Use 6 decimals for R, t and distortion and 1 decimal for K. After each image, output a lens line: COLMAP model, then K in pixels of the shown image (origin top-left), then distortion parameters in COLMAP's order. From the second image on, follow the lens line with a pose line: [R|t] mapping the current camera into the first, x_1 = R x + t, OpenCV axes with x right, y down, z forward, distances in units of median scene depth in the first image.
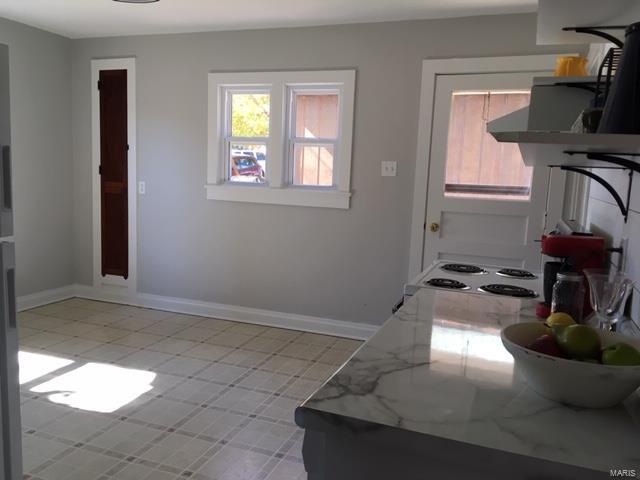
lens RADIAL K [[548.8, 0, 319.1], [0, 548.8, 227.6], [0, 0, 1]] dist [0.051103, -0.038135]
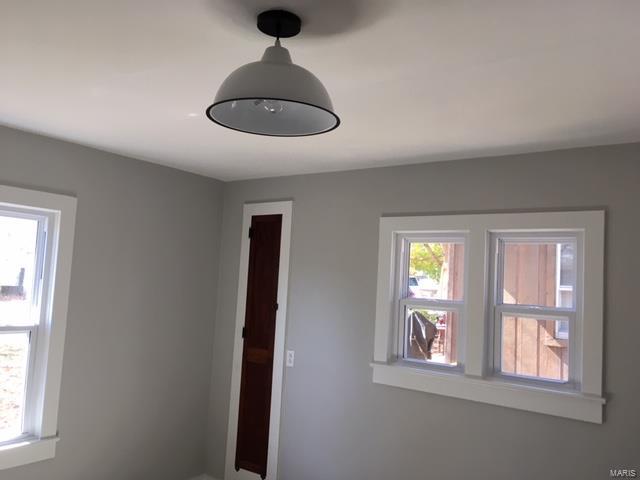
lens RADIAL K [[548.8, 0, 320.2], [0, 548.8, 241.7], [0, 0, 1]] dist [0.051103, -0.038135]
pose [[0.967181, -0.005257, -0.254033, -0.083828], [-0.047292, 0.978591, -0.200306, -0.084748], [0.249647, 0.205746, 0.946227, 0.246646]]
